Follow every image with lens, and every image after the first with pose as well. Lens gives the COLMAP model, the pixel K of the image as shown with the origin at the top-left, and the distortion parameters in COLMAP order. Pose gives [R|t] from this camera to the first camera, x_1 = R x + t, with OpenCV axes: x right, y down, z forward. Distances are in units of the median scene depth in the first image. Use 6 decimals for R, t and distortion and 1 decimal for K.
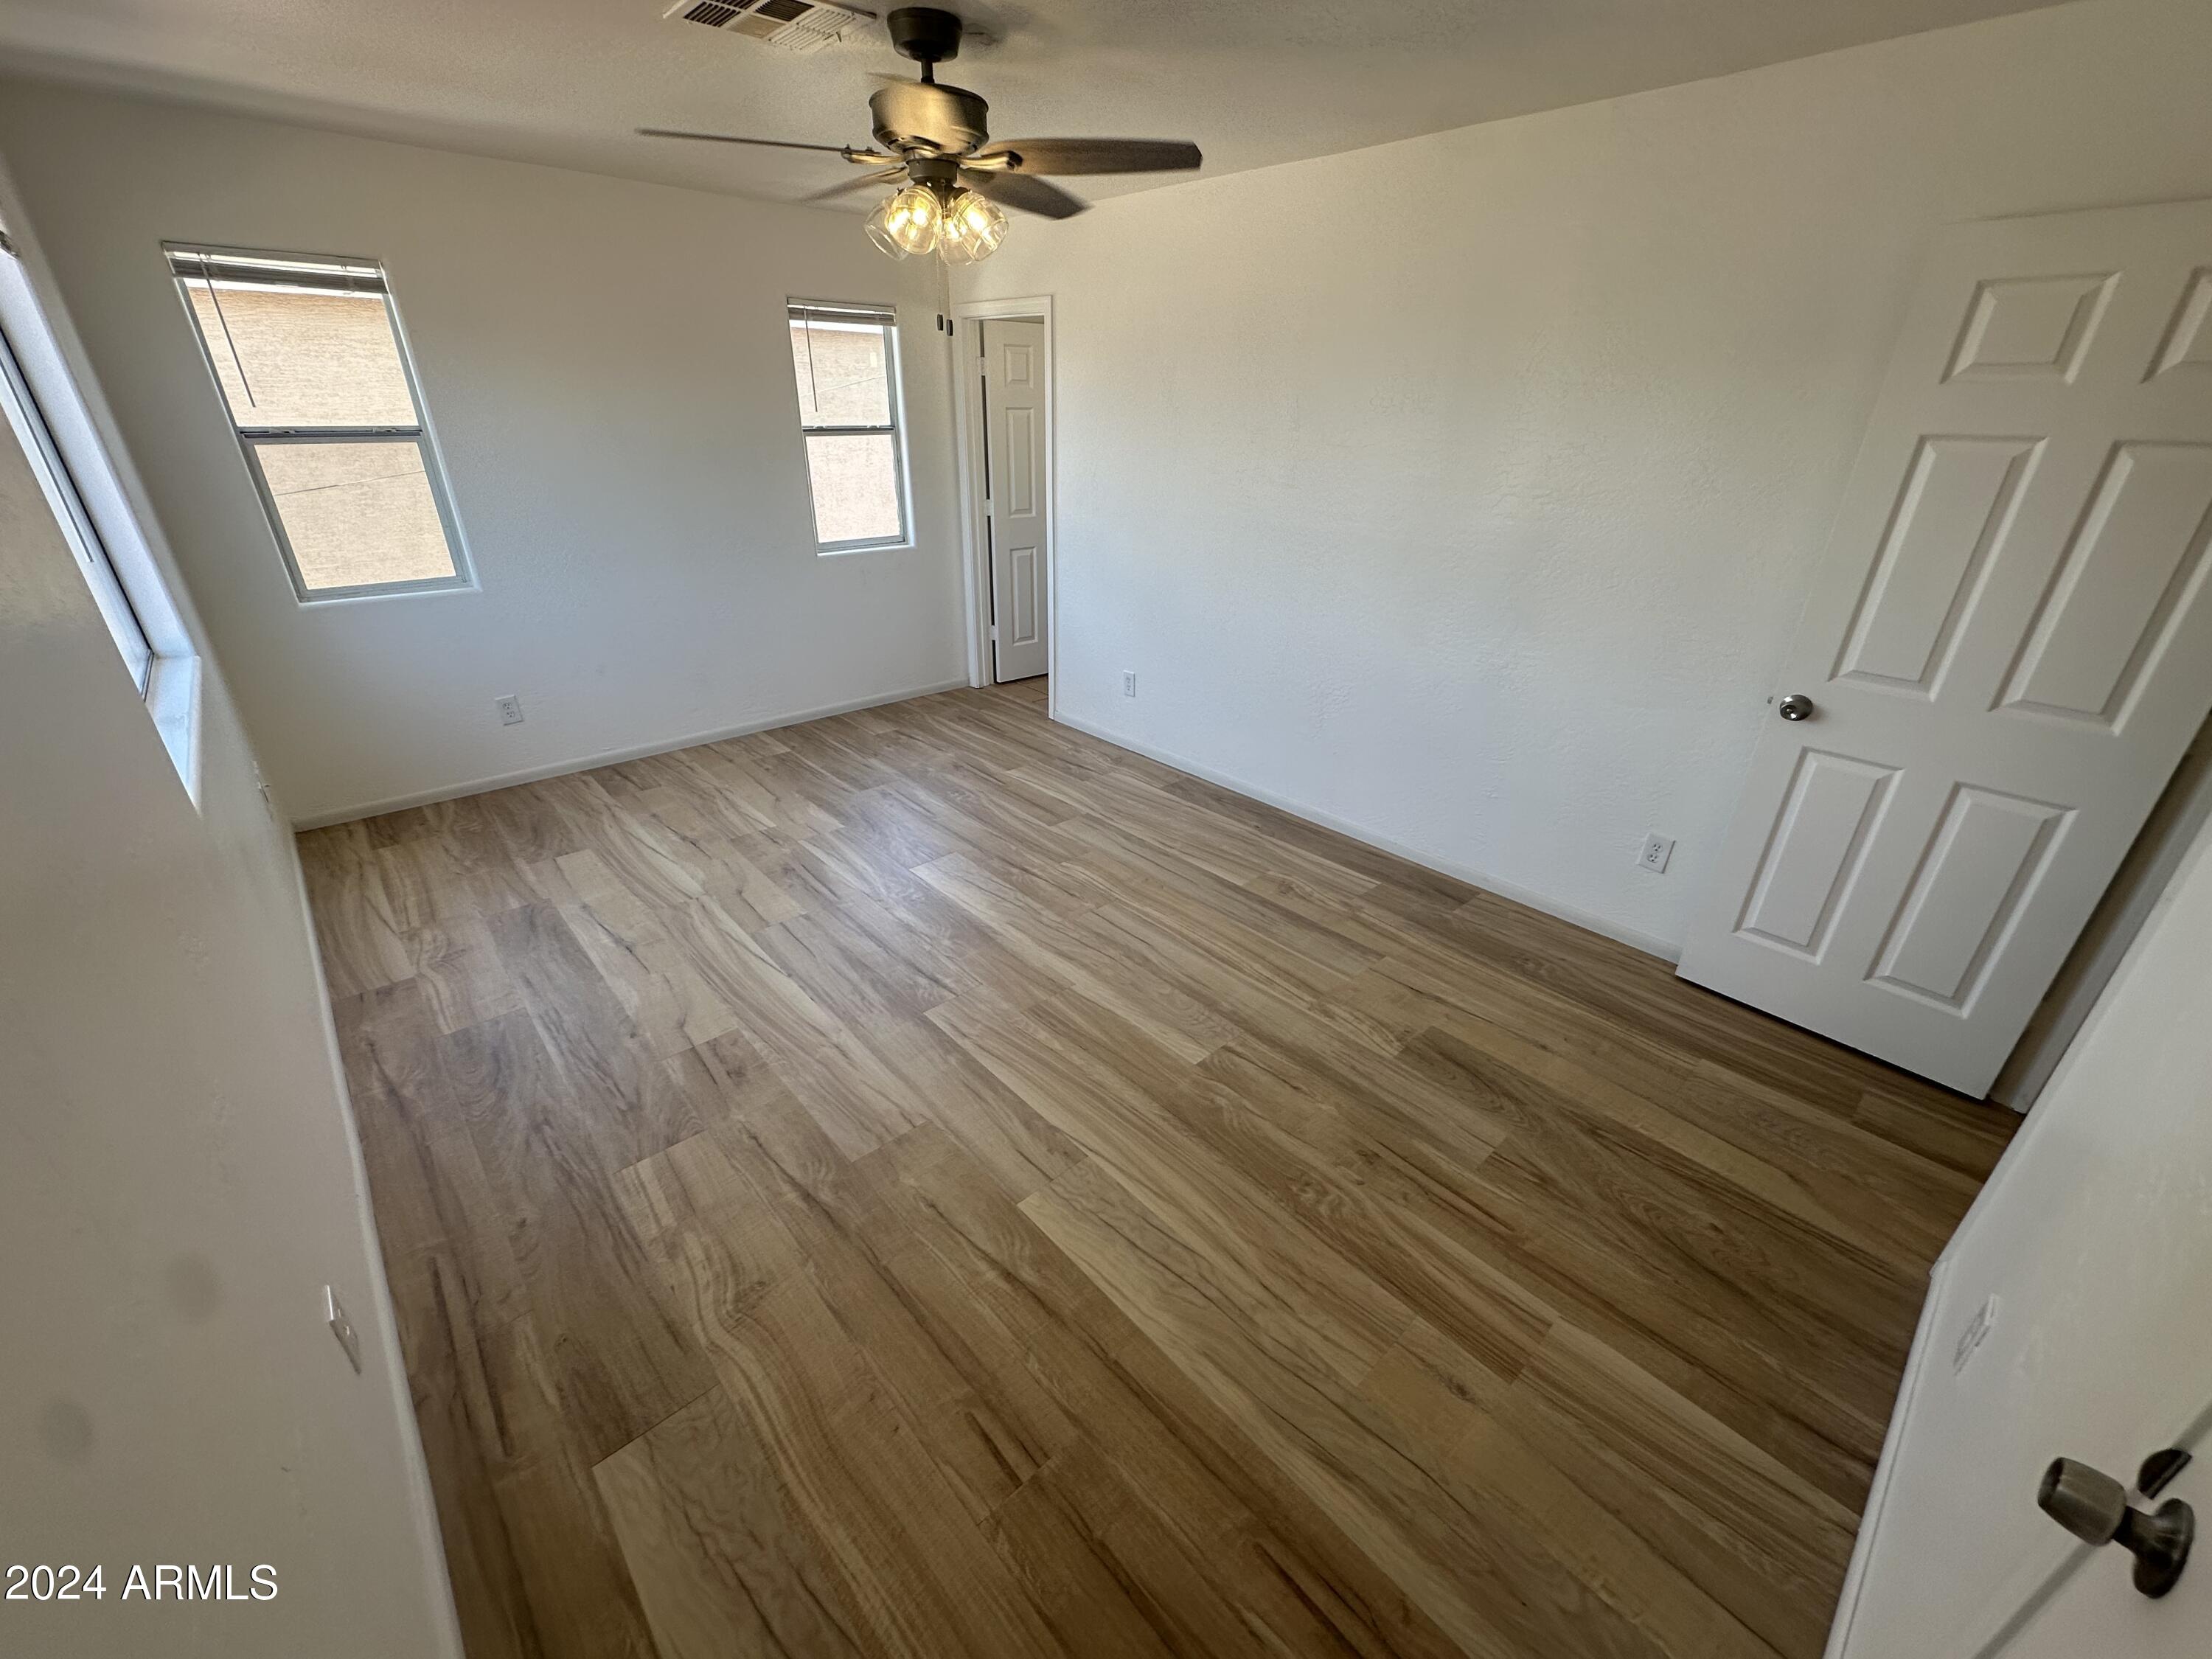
lens RADIAL K [[885.6, 0, 1121.2], [0, 885.6, 838.9], [0, 0, 1]] dist [-0.003631, 0.001020]
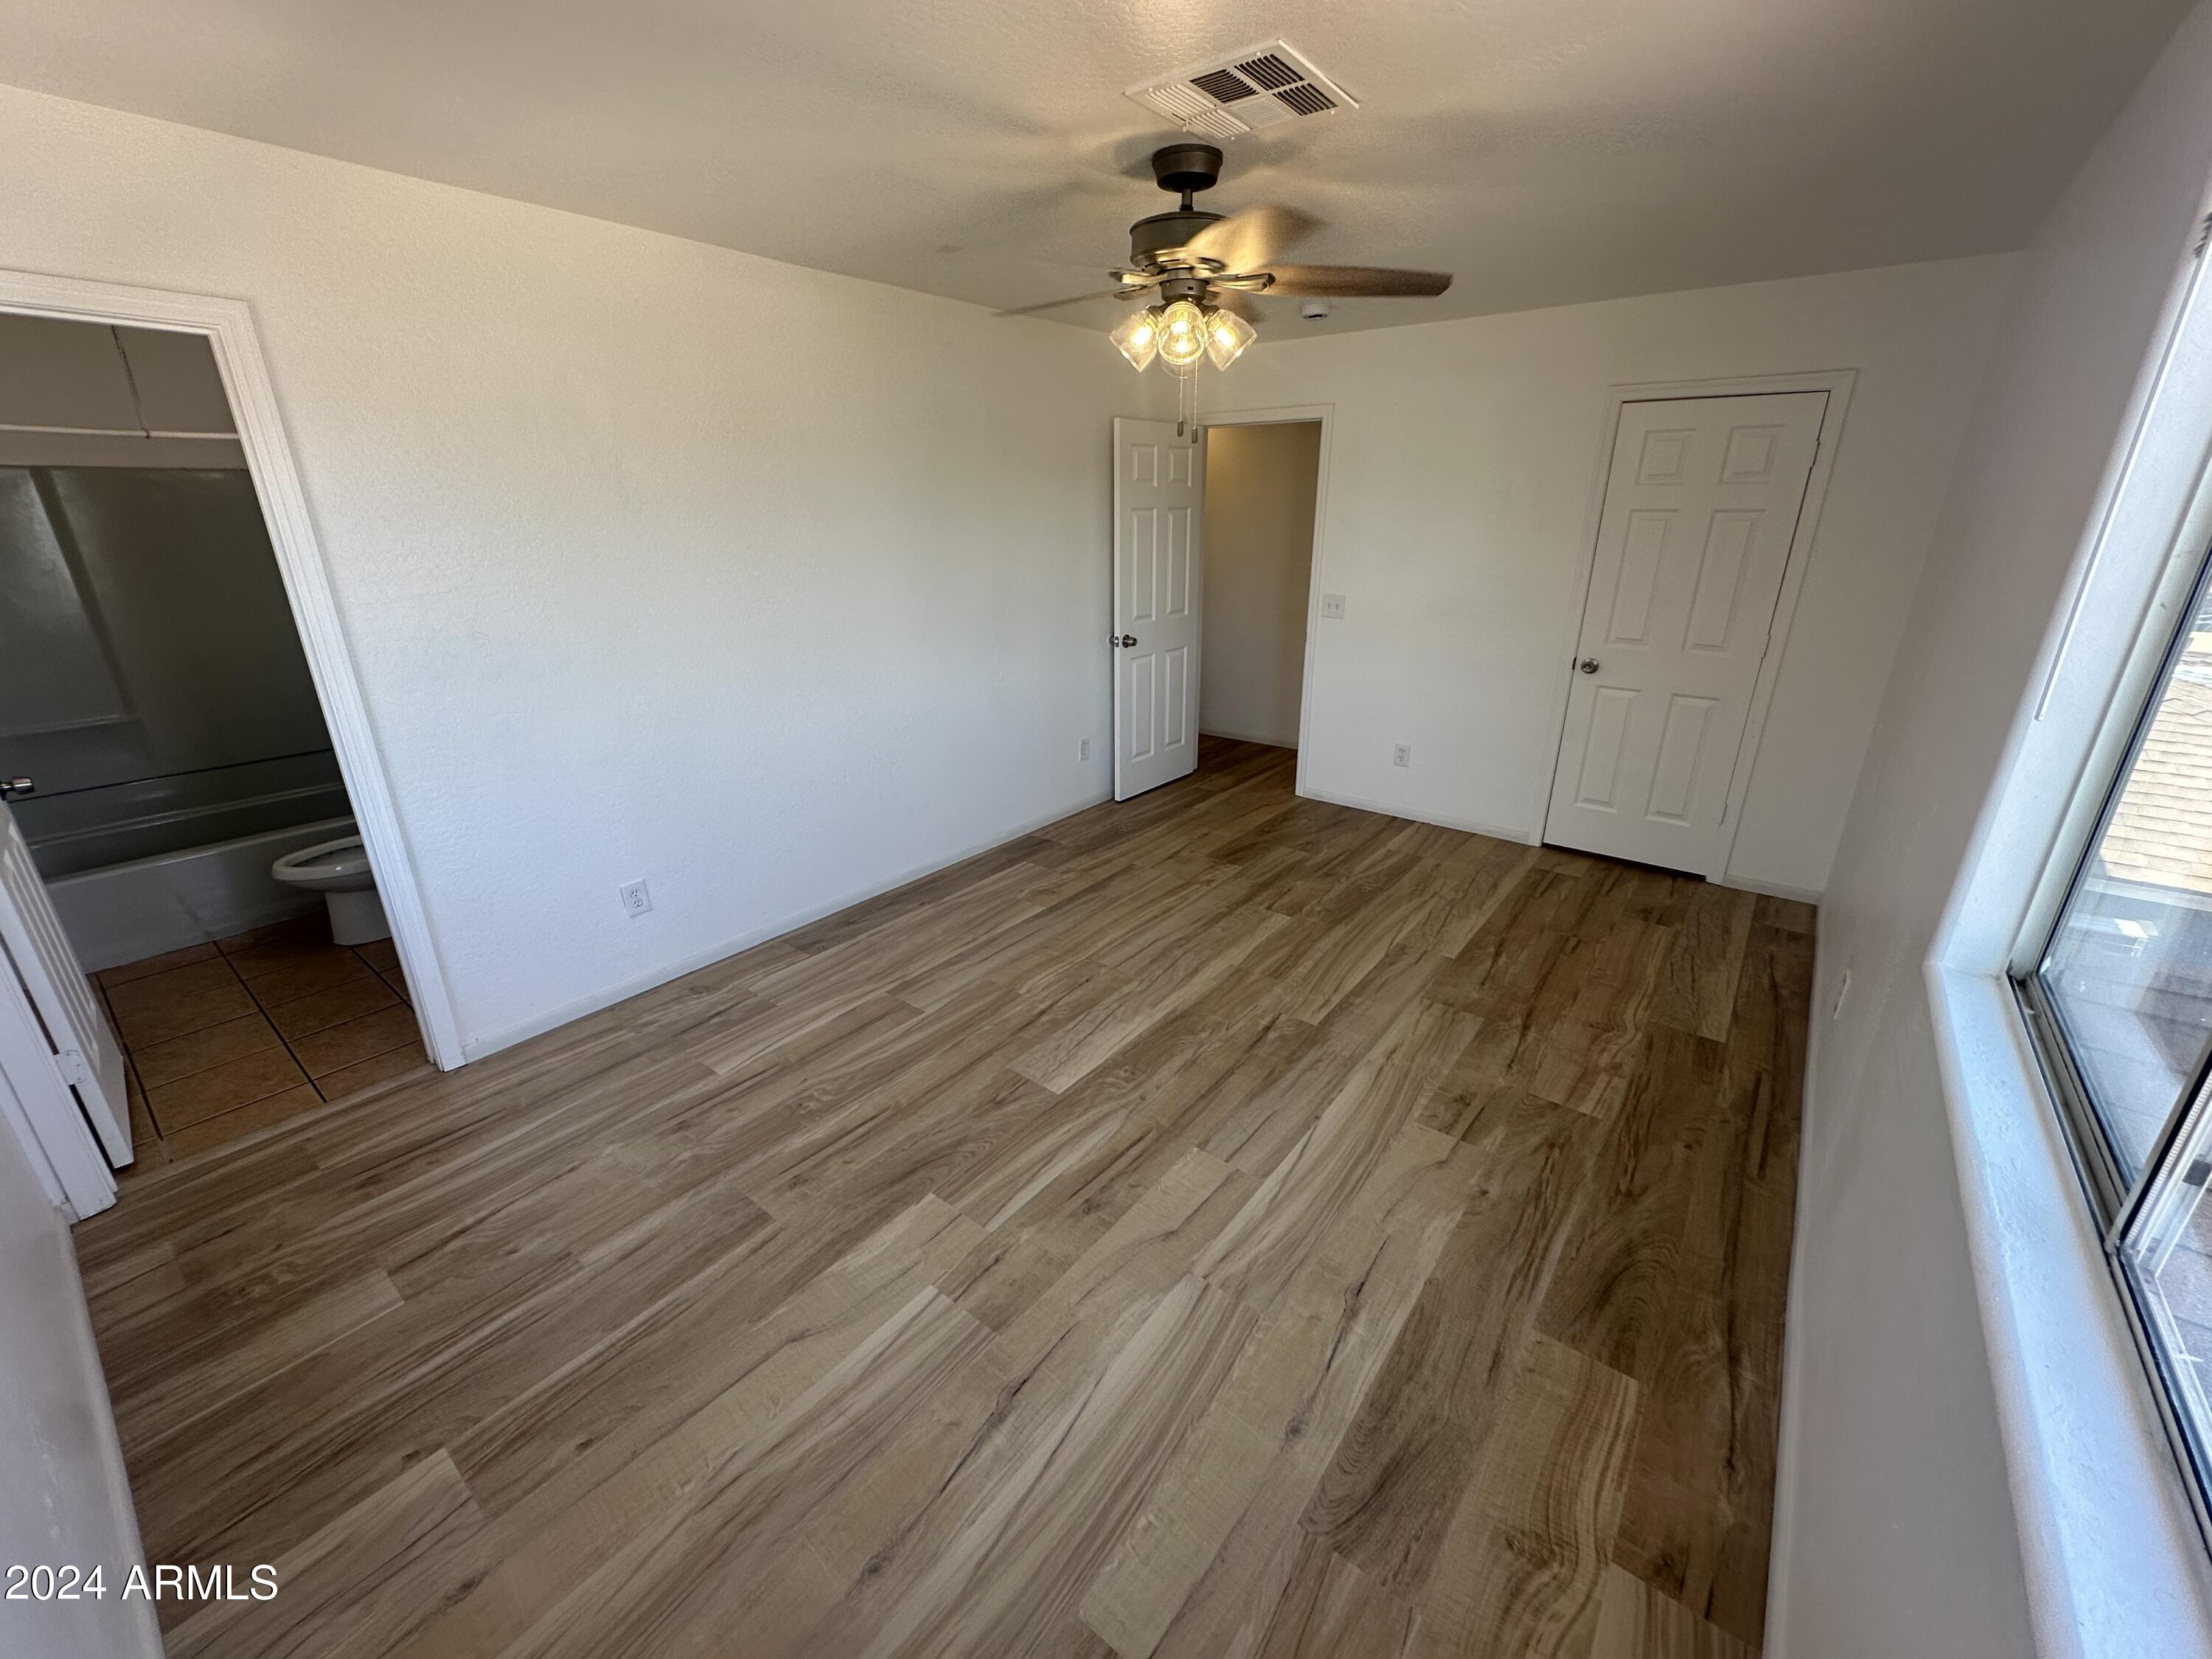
lens RADIAL K [[885.6, 0, 1112.7], [0, 885.6, 836.1], [0, 0, 1]] dist [-0.003631, 0.001020]
pose [[-0.165262, -0.364155, 0.916559, -1.018885], [0.439338, 0.804854, 0.398989, -0.502228], [-0.882990, 0.468617, 0.026976, 0.991501]]
